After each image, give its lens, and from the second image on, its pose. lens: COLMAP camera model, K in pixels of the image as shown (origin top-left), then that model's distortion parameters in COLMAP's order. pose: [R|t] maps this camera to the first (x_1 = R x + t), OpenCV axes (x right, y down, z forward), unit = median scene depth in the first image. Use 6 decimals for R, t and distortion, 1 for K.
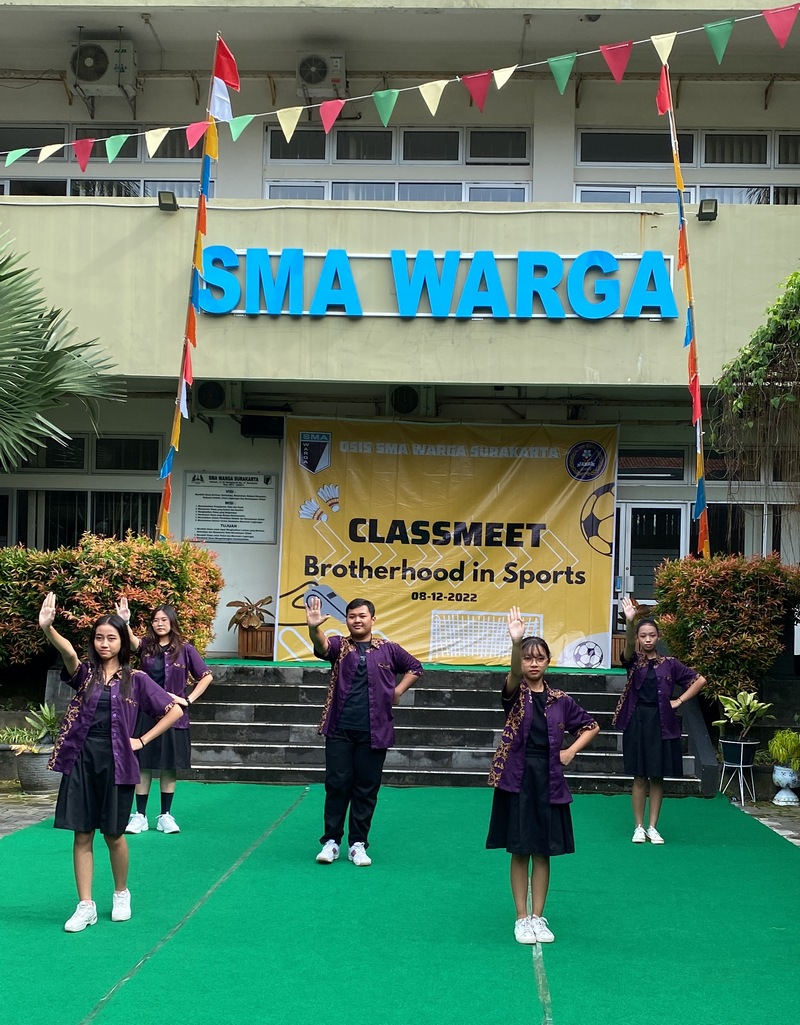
lens RADIAL K [[1198.9, 0, 426.7], [0, 1198.9, 618.2], [0, 0, 1]] dist [0.031179, 0.000000]
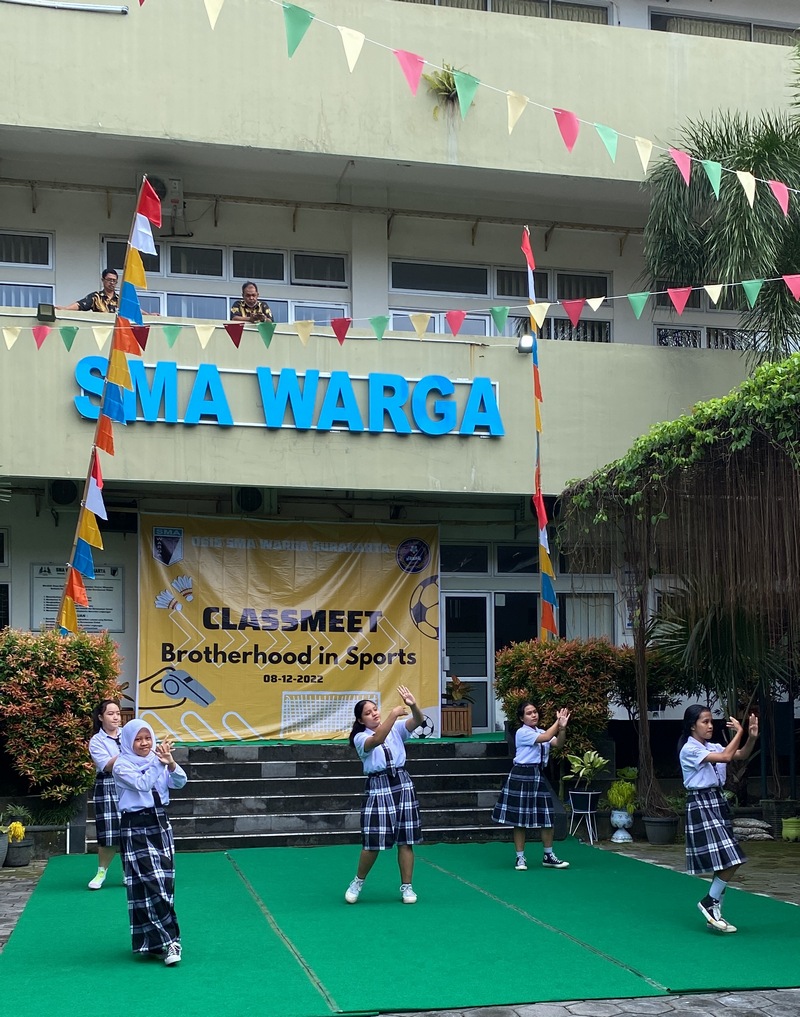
lens RADIAL K [[1205.6, 0, 402.2], [0, 1205.6, 697.1], [0, 0, 1]] dist [0.028792, 0.000000]
pose [[0.966917, -0.027998, 0.253552, -0.183668], [0.027452, 0.999607, 0.005691, -0.004564], [-0.253611, 0.001457, 0.967305, -0.106597]]
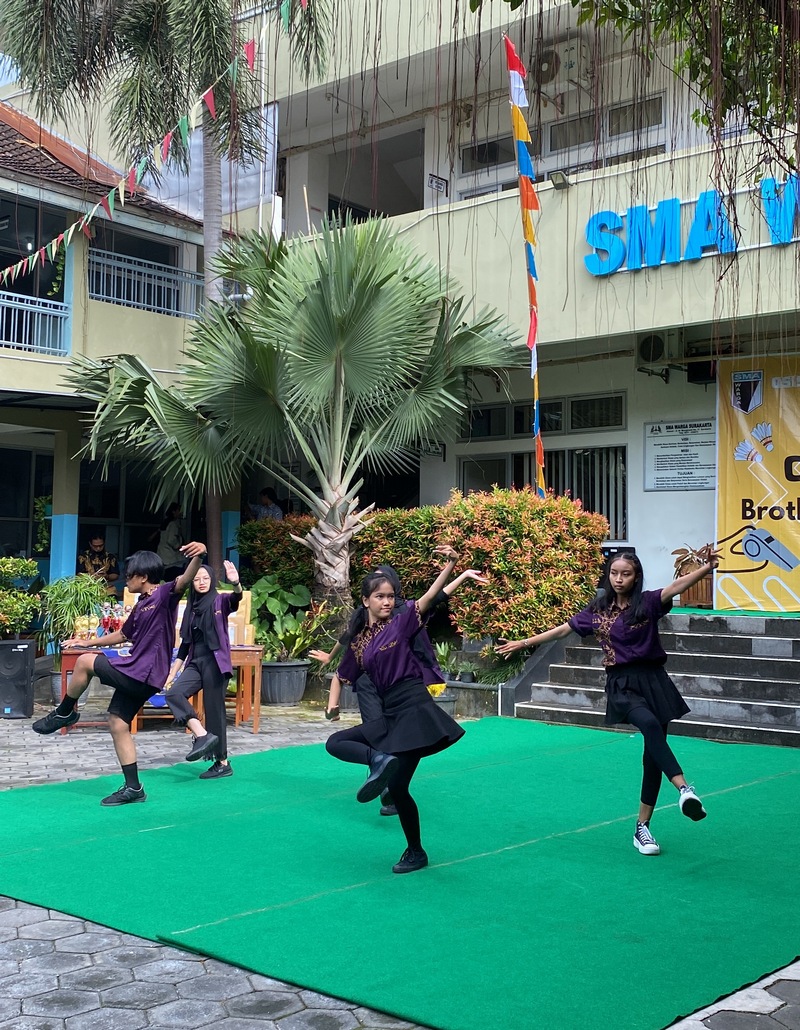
lens RADIAL K [[1204.8, 0, 389.7], [0, 1204.8, 432.7], [0, 0, 1]] dist [0.031179, 0.000000]
pose [[0.772036, -0.086659, -0.629643, 0.322628], [0.010663, 0.992288, -0.123496, 0.012840], [0.635489, 0.088629, 0.767006, 0.077930]]
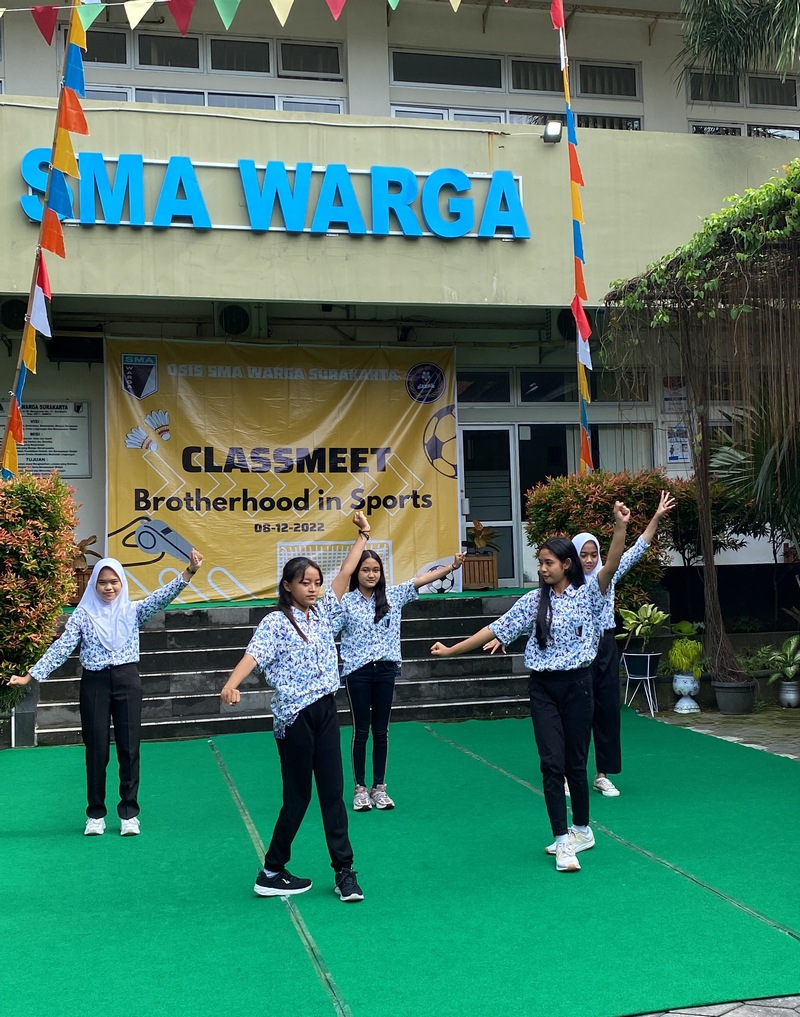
lens RADIAL K [[1205.6, 0, 430.4], [0, 1205.6, 521.5], [0, 0, 1]] dist [0.028792, 0.000000]
pose [[0.960226, -0.043712, 0.275781, -0.152348], [0.050374, 0.998584, -0.017118, -0.000277], [-0.274642, 0.030329, 0.961068, 0.057275]]
